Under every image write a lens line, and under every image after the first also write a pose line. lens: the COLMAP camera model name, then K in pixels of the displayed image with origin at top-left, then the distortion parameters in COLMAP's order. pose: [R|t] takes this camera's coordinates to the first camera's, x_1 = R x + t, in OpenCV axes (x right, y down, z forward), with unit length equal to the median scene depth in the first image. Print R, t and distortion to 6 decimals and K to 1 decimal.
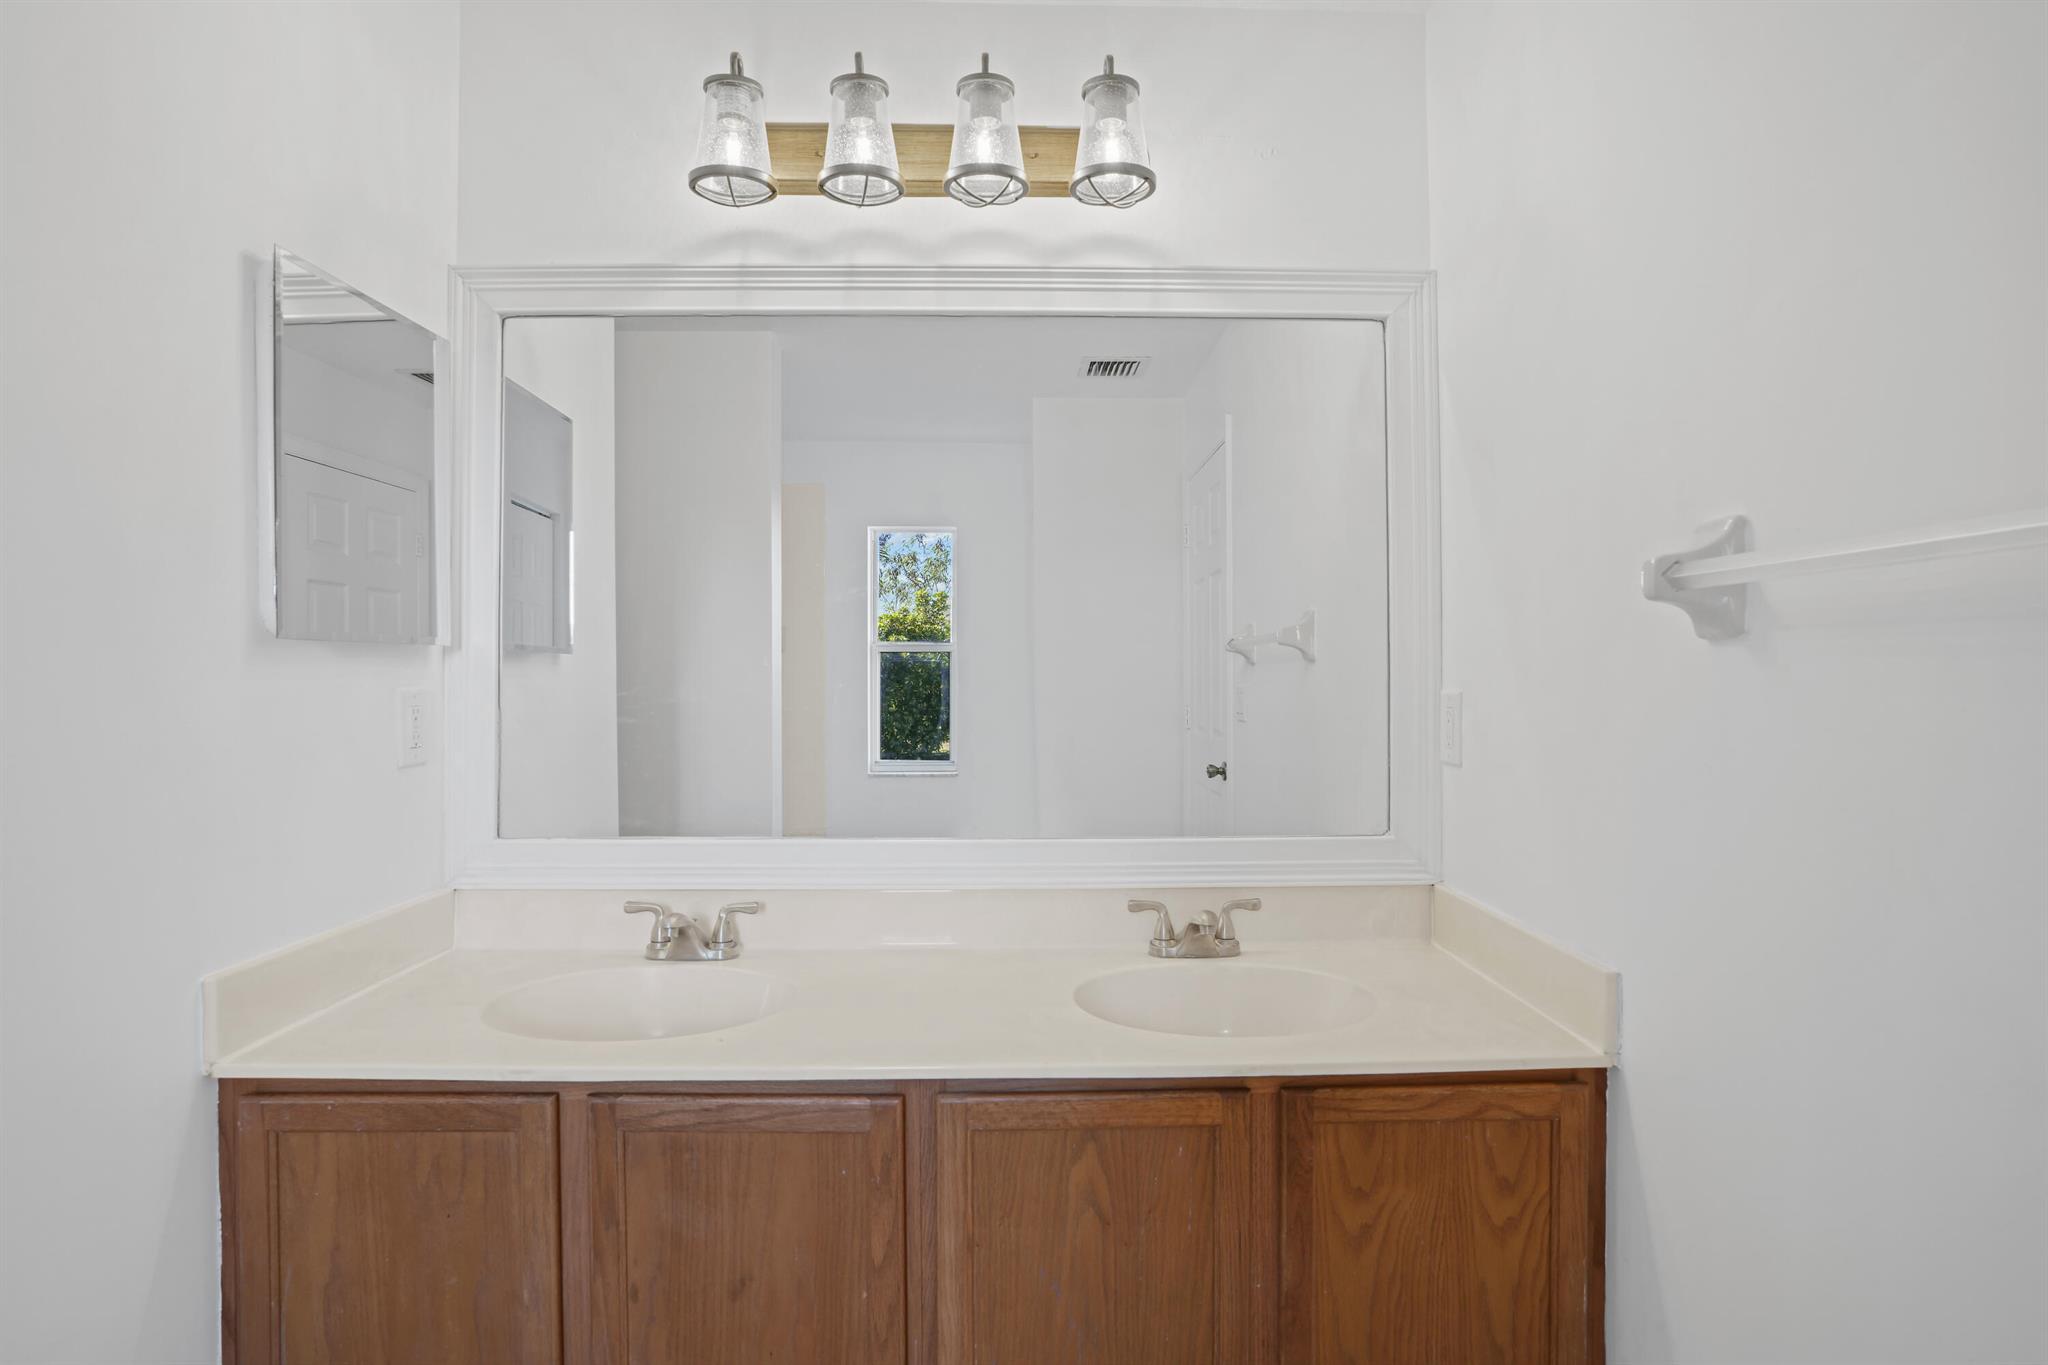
lens RADIAL K [[1049.2, 0, 1024.0], [0, 1049.2, 682.5], [0, 0, 1]] dist [-0.068904, 0.037526]
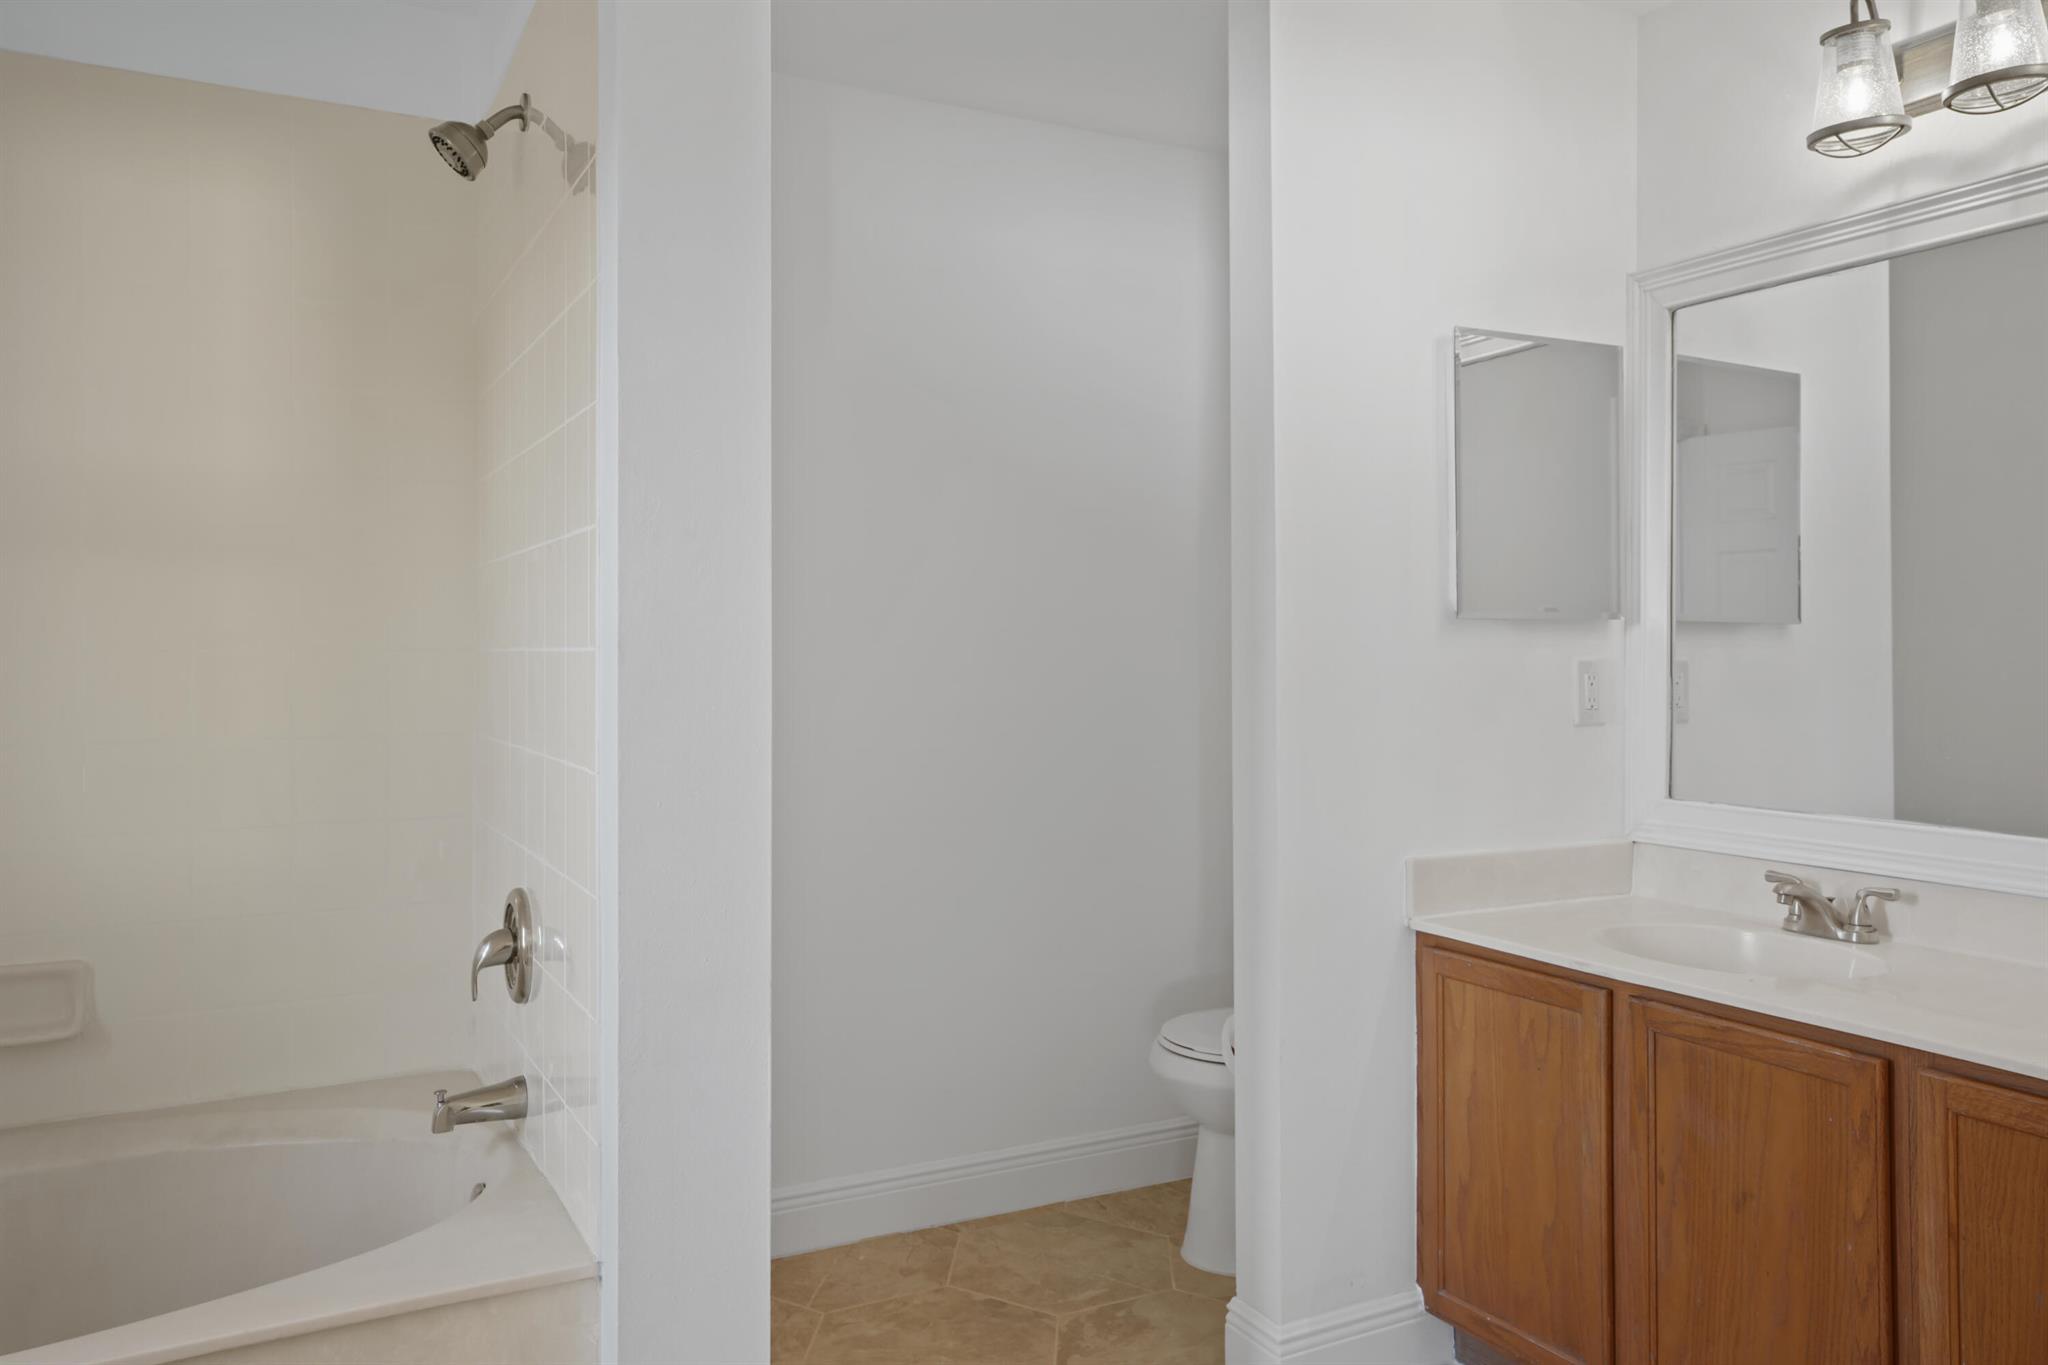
lens RADIAL K [[1466.8, 0, 1024.0], [0, 1466.8, 682.5], [0, 0, 1]] dist [0.000453, 0.000265]
pose [[0.446438, 0.021489, -0.894557, 0.780835], [-0.004231, 0.999751, 0.021904, 0.000270], [0.894805, -0.005994, 0.446417, -0.395380]]
